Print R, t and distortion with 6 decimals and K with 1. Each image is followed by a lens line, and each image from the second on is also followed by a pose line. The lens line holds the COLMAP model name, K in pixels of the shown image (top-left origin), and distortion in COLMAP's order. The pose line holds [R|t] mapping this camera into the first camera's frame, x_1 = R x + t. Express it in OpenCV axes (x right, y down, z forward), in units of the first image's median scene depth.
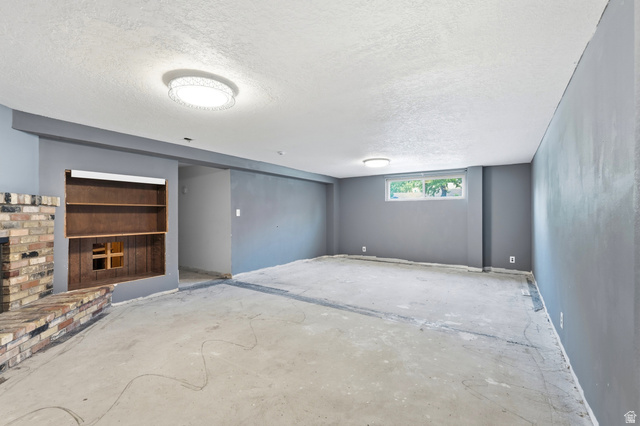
lens RADIAL K [[285.3, 0, 319.0], [0, 285.3, 213.5], [0, 0, 1]] dist [-0.004559, 0.002193]
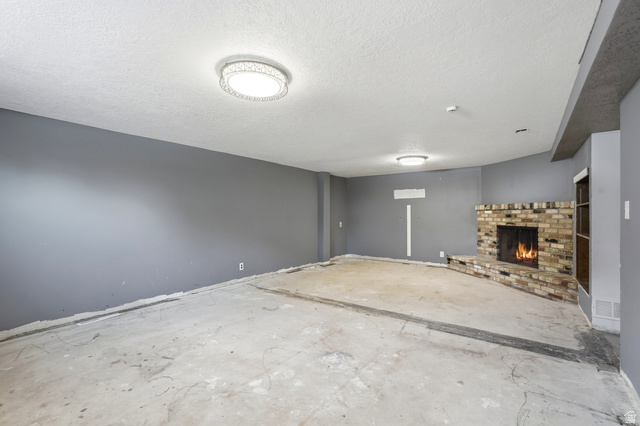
lens RADIAL K [[285.3, 0, 321.5], [0, 285.3, 213.7], [0, 0, 1]] dist [-0.004559, 0.002193]
pose [[-0.999593, -0.000839, 0.028511, 0.183909], [-0.001004, 0.999983, -0.005770, 0.008542], [-0.028506, -0.005796, -0.999577, 2.454940]]
